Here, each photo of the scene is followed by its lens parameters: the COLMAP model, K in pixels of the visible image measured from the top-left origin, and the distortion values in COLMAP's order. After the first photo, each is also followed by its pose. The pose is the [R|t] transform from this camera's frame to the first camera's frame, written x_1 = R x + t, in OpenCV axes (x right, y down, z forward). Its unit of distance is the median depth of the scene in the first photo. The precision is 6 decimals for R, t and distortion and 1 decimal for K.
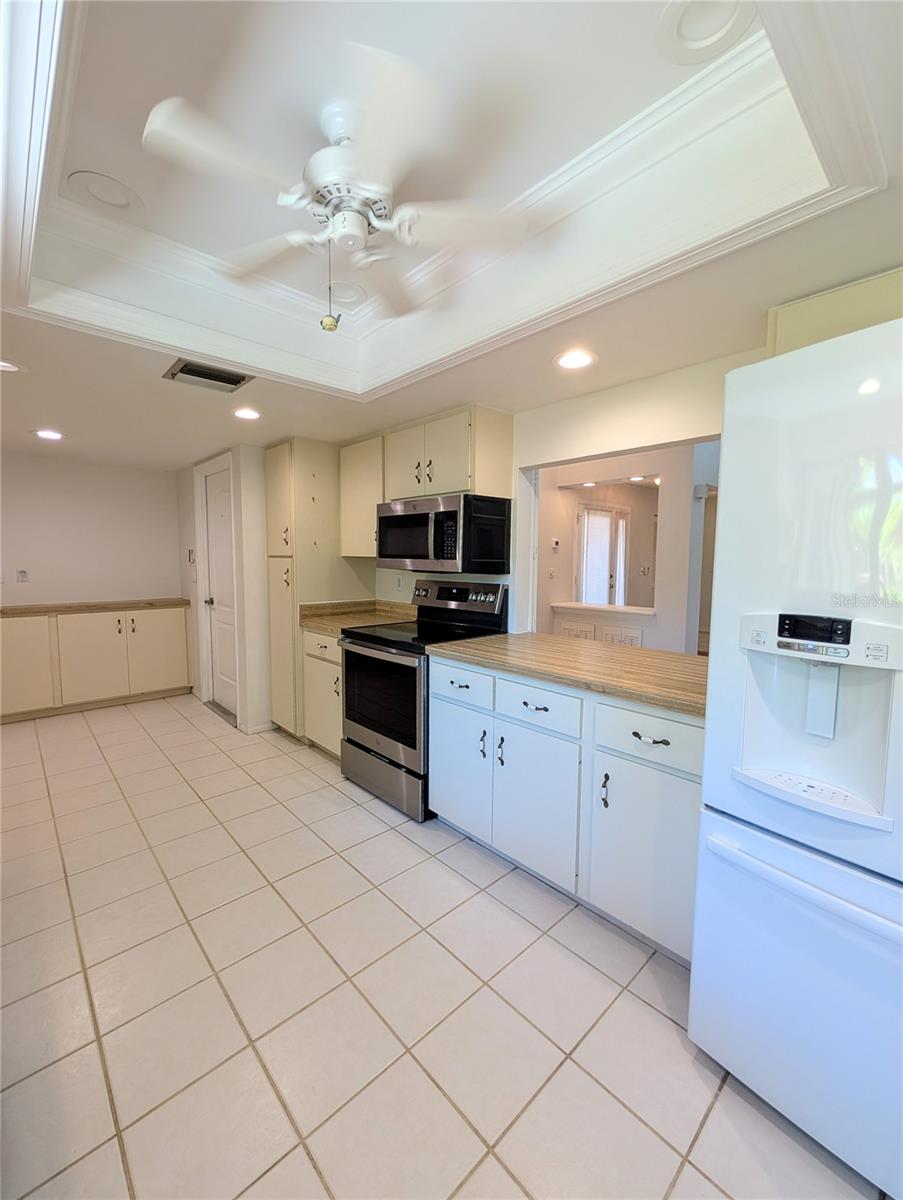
lens RADIAL K [[486.6, 0, 451.5], [0, 486.6, 598.1], [0, 0, 1]] dist [-0.001871, -0.000183]
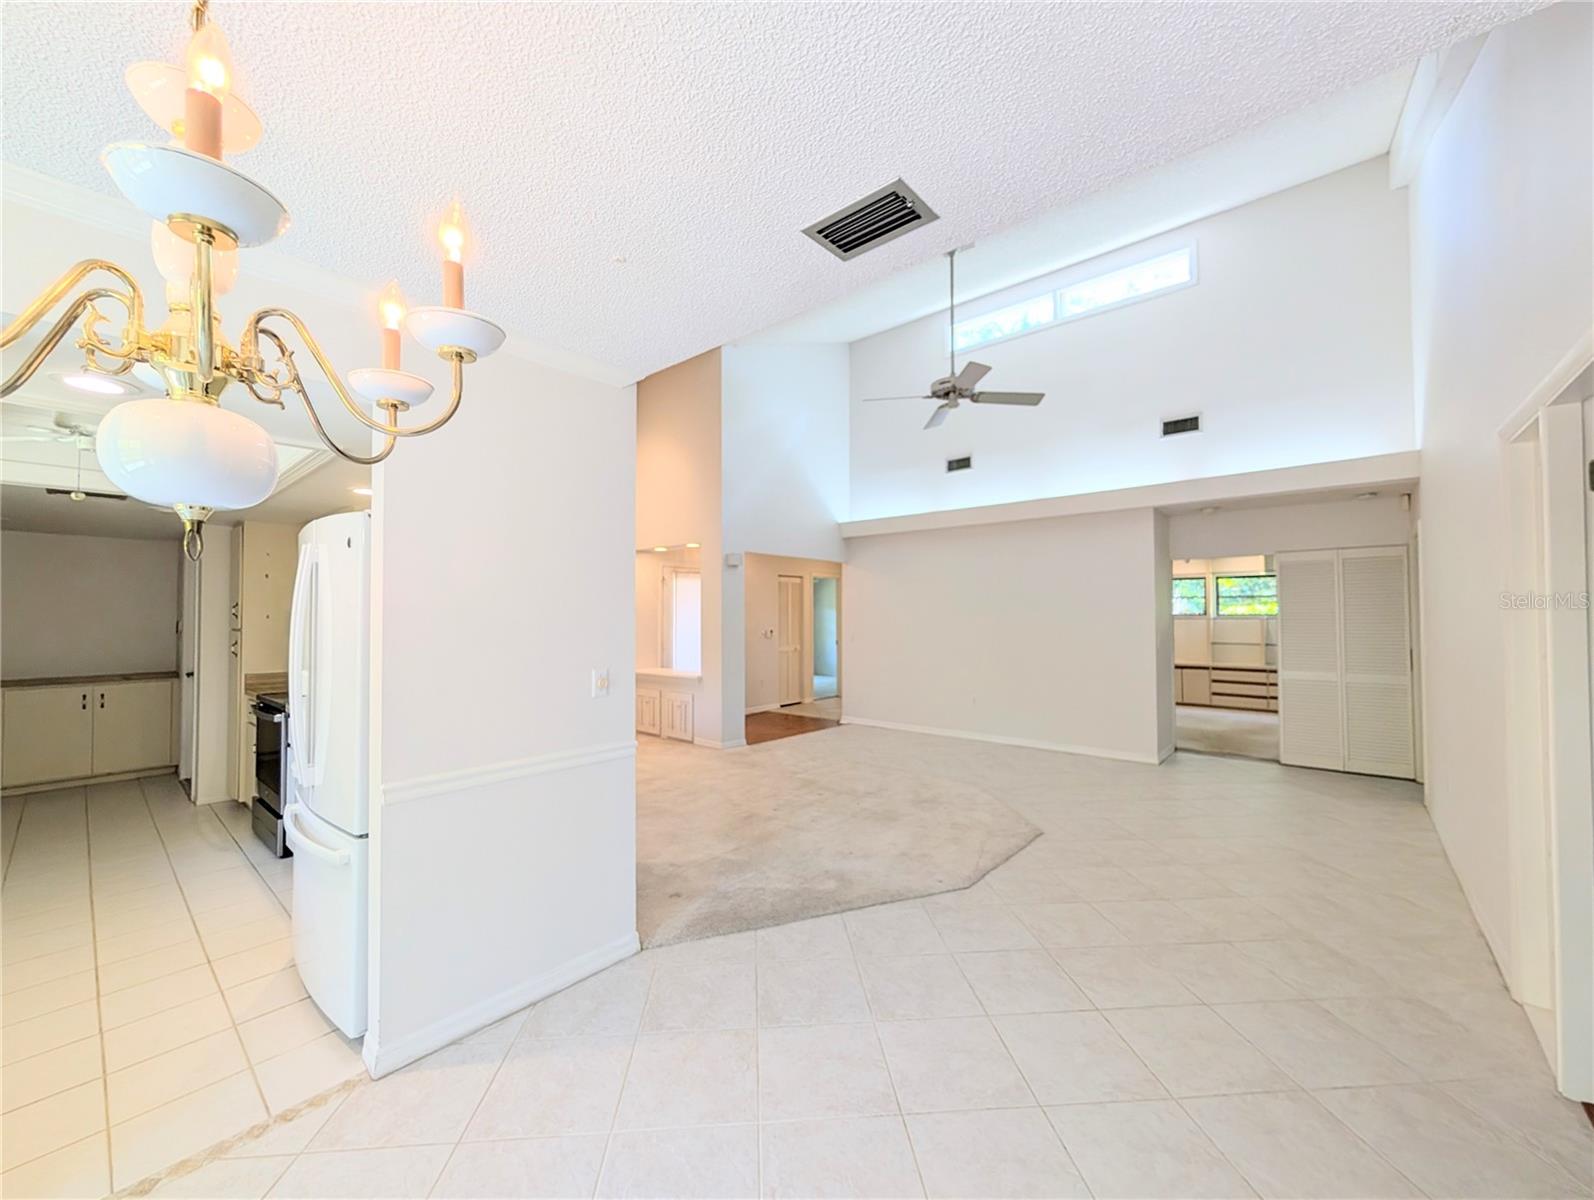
lens RADIAL K [[627.2, 0, 795.1], [0, 627.2, 603.1], [0, 0, 1]] dist [0.000243, 0.000130]
pose [[0.993966, -0.006331, 0.109505, 0.769158], [0.017416, 0.994777, -0.100573, 0.018306], [-0.108296, 0.101873, 0.988885, -0.526338]]
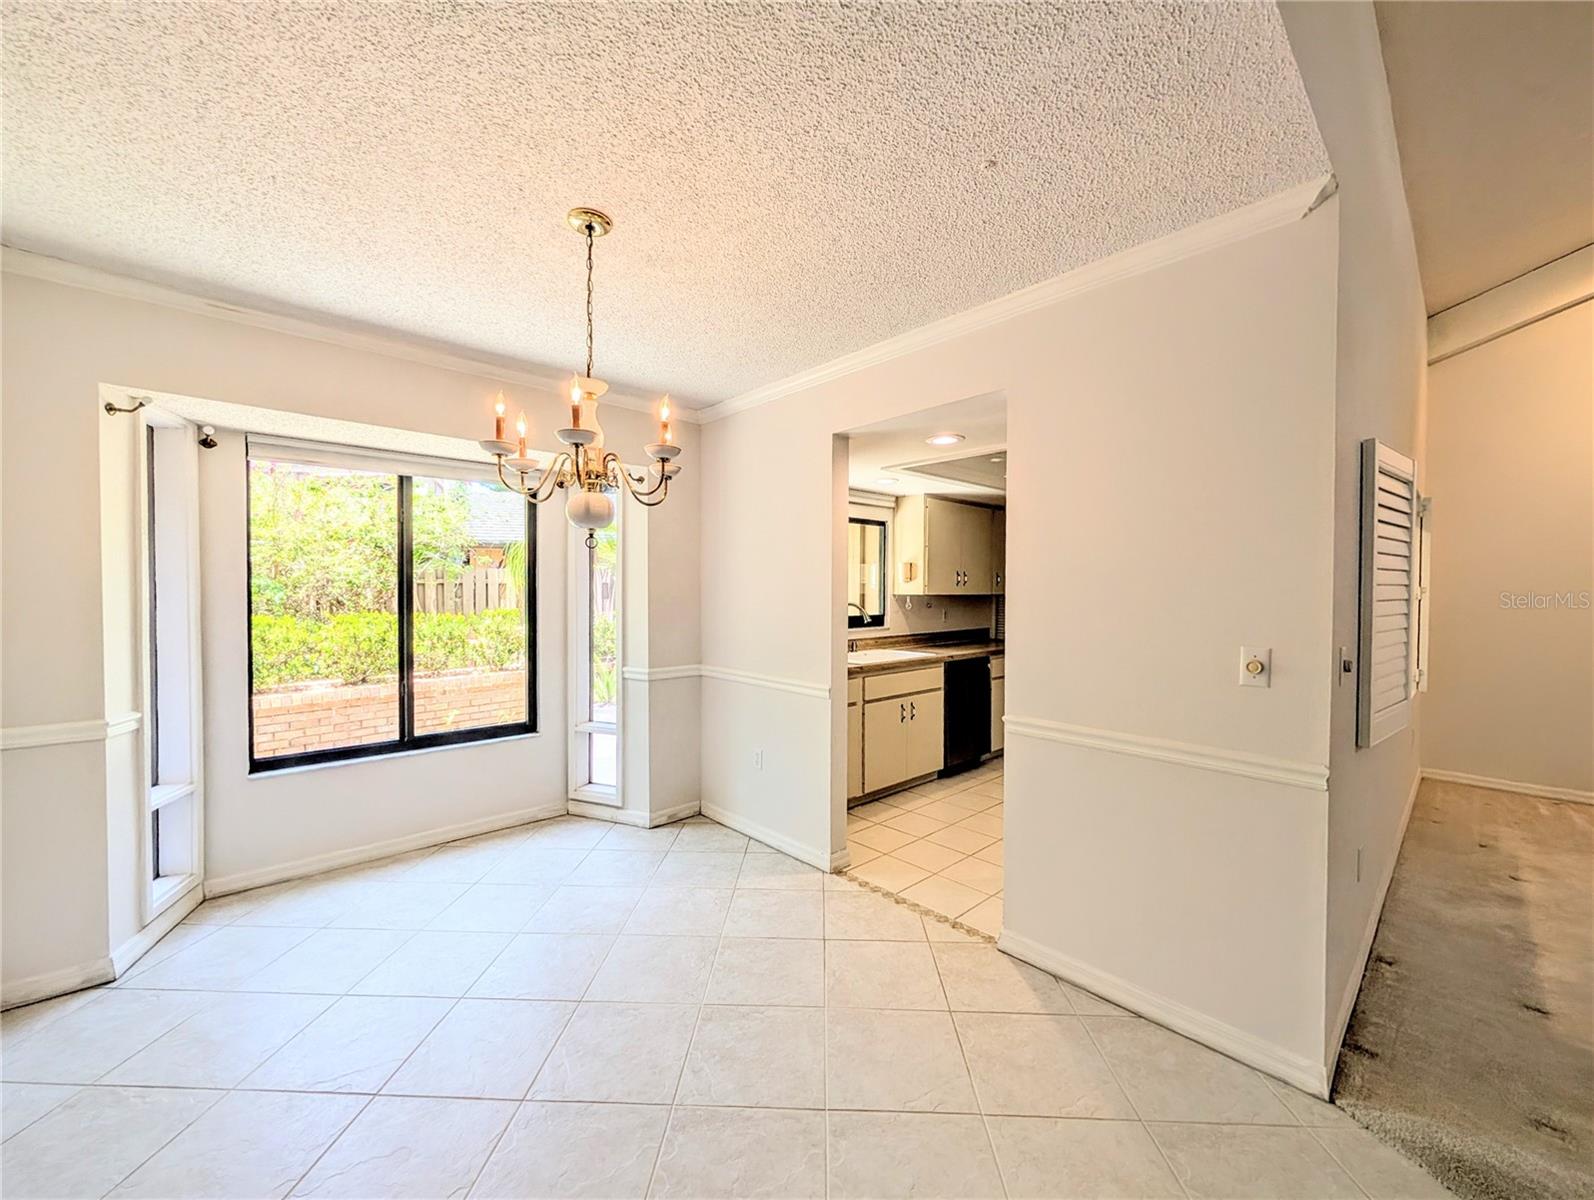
lens RADIAL K [[627.2, 0, 795.1], [0, 627.2, 603.1], [0, 0, 1]] dist [0.000243, 0.000130]
pose [[-0.005958, 0.015435, -0.999863, 1.179181], [-0.086134, 0.996157, 0.015891, 0.003888], [0.996266, 0.086217, -0.004606, -0.109823]]
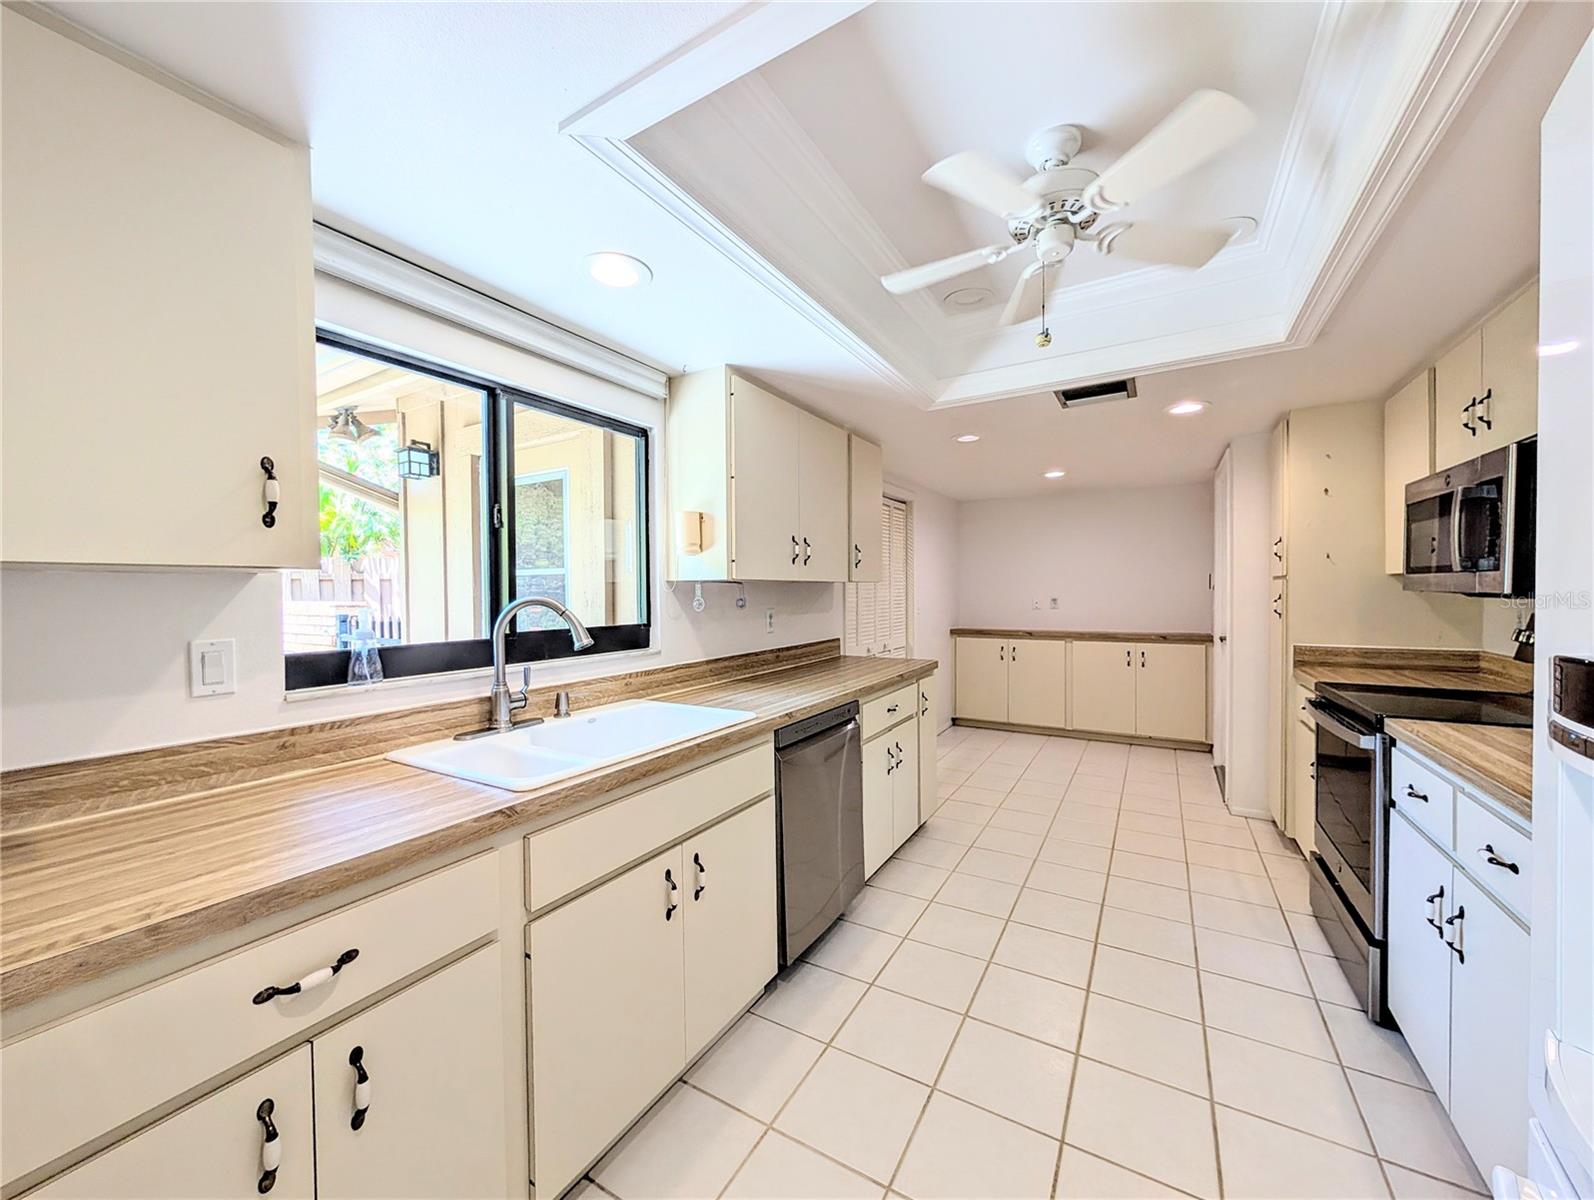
lens RADIAL K [[602.0, 0, 801.9], [0, 602.0, 601.2], [0, 0, 1]] dist [0.000945, 0.000087]
pose [[0.288408, 0.004176, -0.957498, 0.326738], [-0.067397, 0.997599, -0.015949, 0.012087], [0.955133, 0.069132, 0.287997, 0.078983]]
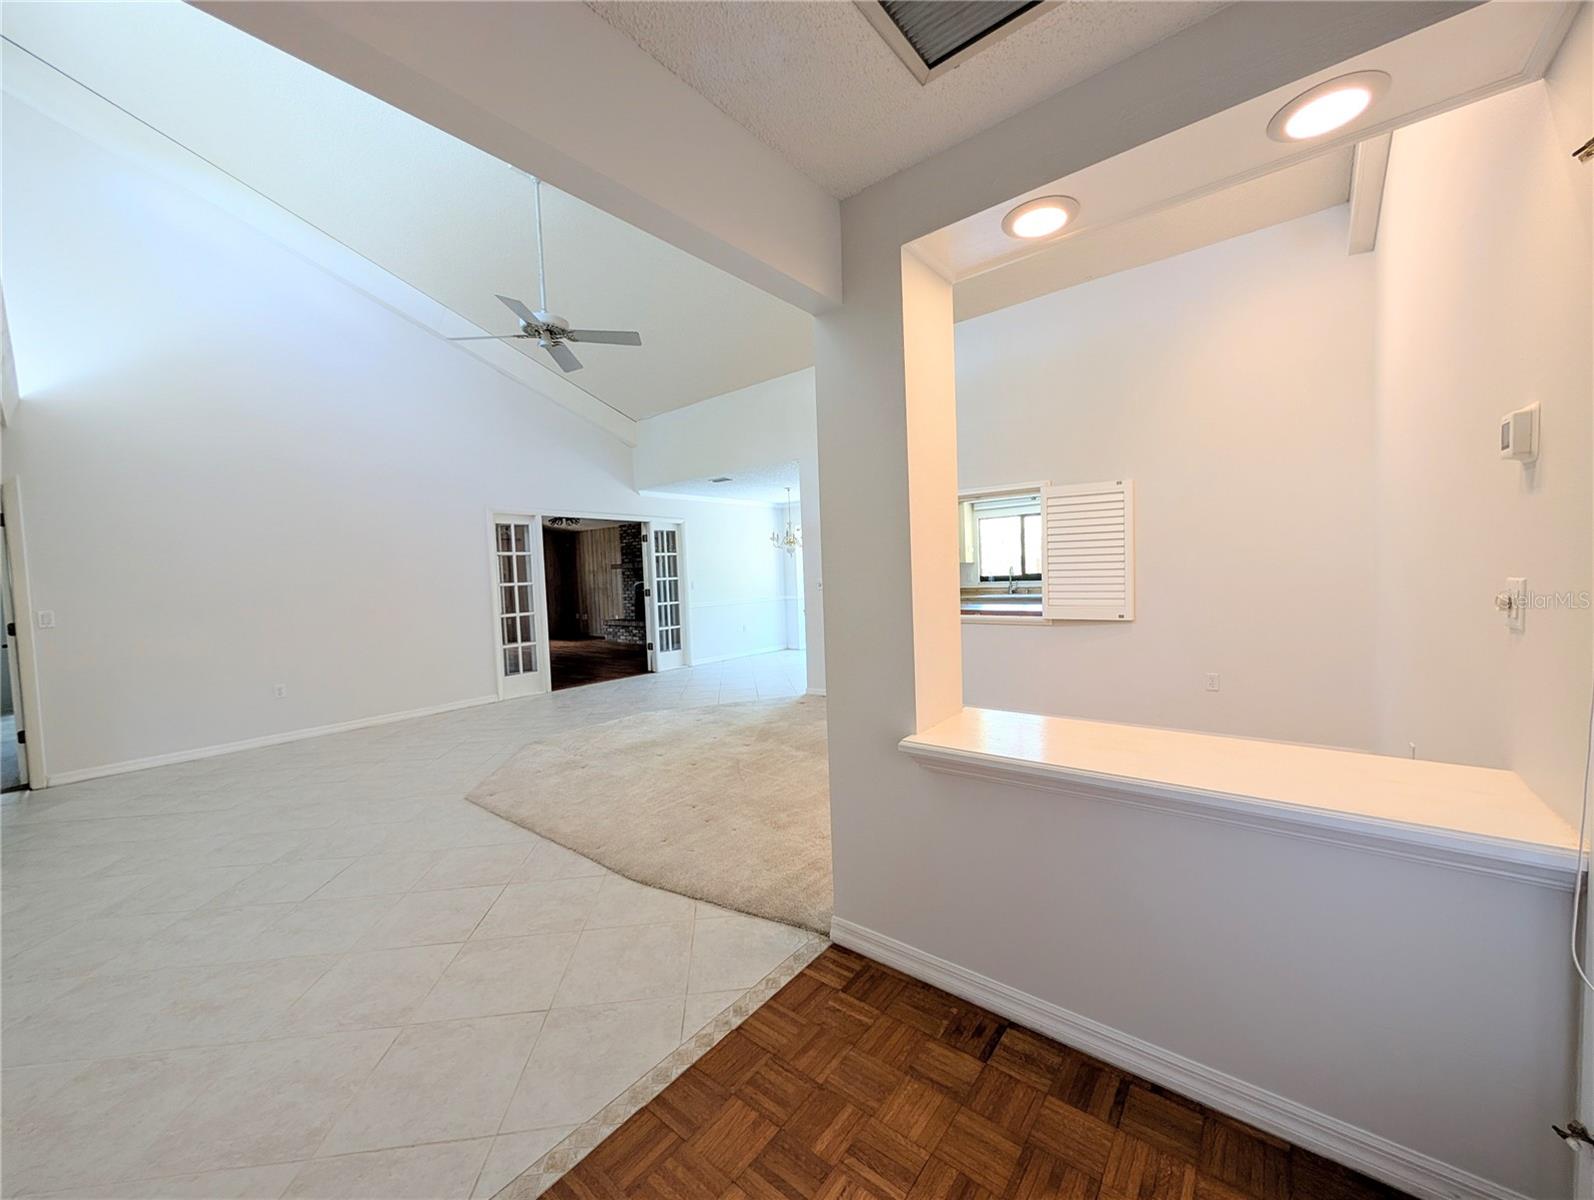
lens RADIAL K [[602.0, 0, 801.9], [0, 602.0, 601.2], [0, 0, 1]] dist [0.000945, 0.000087]
pose [[-0.988483, 0.033008, -0.147686, 0.945338], [0.014366, 0.991982, 0.125556, -0.160571], [0.150647, 0.121989, -0.981032, 2.310077]]
